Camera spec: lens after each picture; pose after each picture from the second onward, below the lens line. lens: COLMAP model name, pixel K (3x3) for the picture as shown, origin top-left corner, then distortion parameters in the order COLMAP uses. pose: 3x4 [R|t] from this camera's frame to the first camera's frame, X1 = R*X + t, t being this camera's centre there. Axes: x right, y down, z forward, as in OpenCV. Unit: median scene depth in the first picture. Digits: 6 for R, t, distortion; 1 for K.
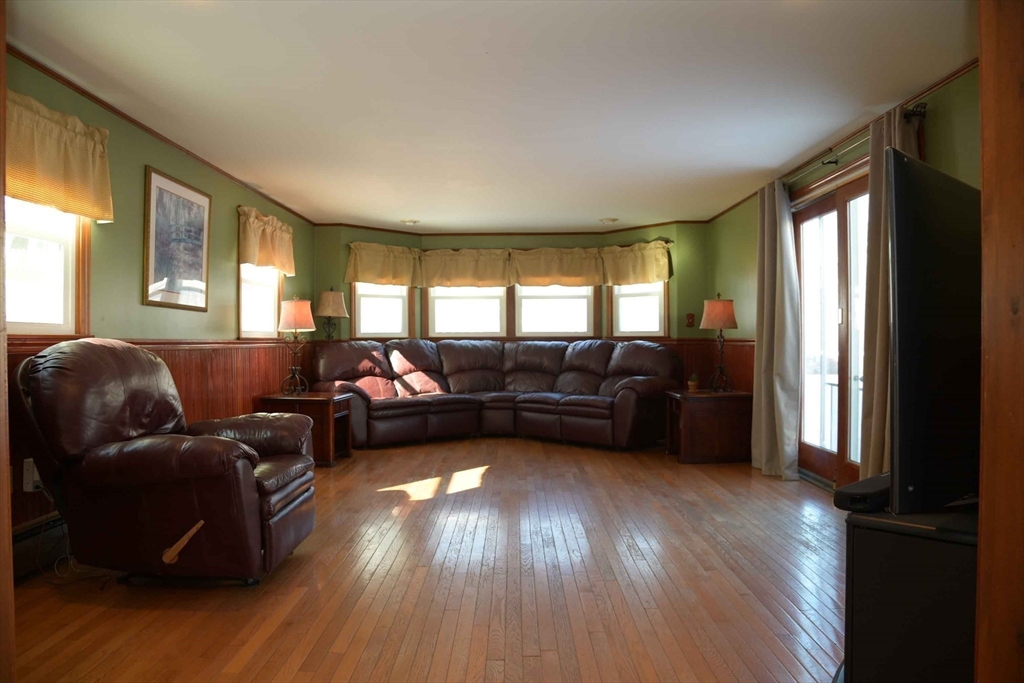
lens RADIAL K [[703.4, 0, 512.0], [0, 703.4, 341.5], [0, 0, 1]] dist [-0.131192, 0.069968]
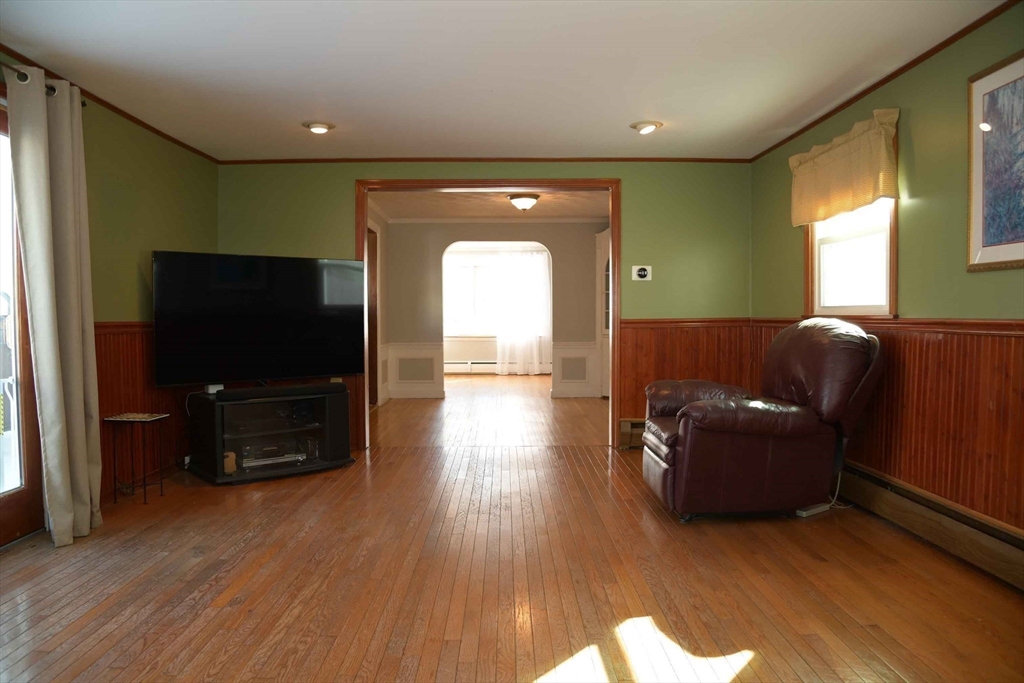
lens RADIAL K [[703.4, 0, 512.0], [0, 703.4, 341.5], [0, 0, 1]] dist [-0.131192, 0.069968]
pose [[-0.999766, 0.007075, -0.020437, -0.027382], [0.006431, 0.999486, 0.031412, -0.003799], [0.020649, 0.031274, -0.999298, 1.444356]]
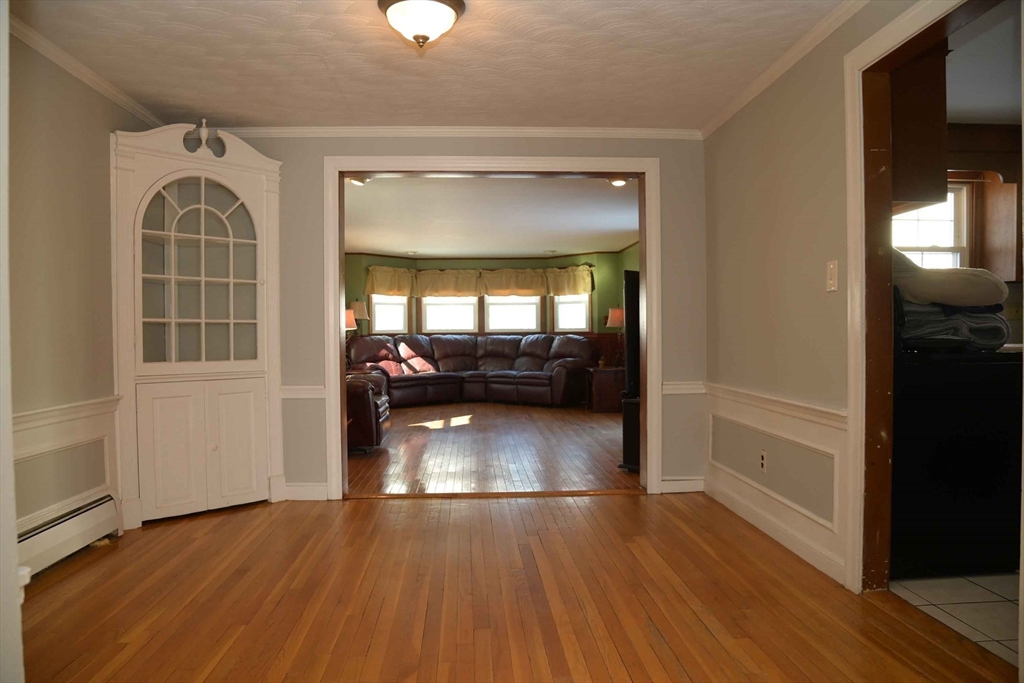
lens RADIAL K [[703.4, 0, 512.0], [0, 703.4, 341.5], [0, 0, 1]] dist [-0.131192, 0.069968]
pose [[0.998106, -0.004851, 0.061330, -0.029231], [0.004344, 0.999955, 0.008396, -0.000110], [-0.061368, -0.008114, 0.998082, -0.432784]]
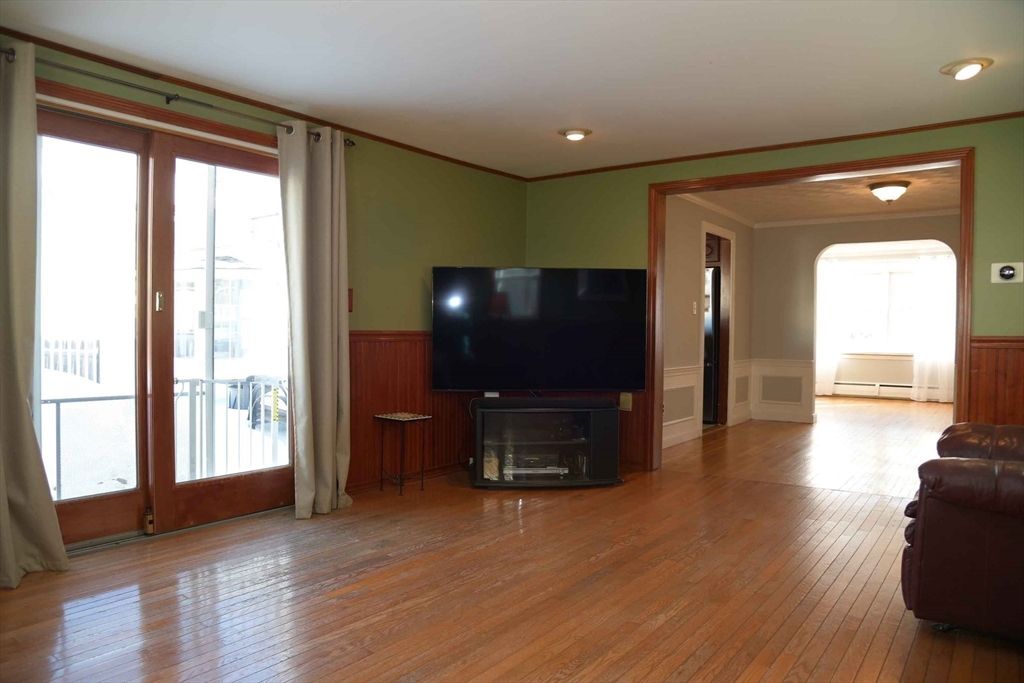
lens RADIAL K [[703.4, 0, 512.0], [0, 703.4, 341.5], [0, 0, 1]] dist [-0.131192, 0.069968]
pose [[-0.803817, -0.012303, 0.594750, -0.267202], [-0.005932, 0.999902, 0.012667, -0.003186], [-0.594847, 0.006654, -0.803811, 1.287138]]
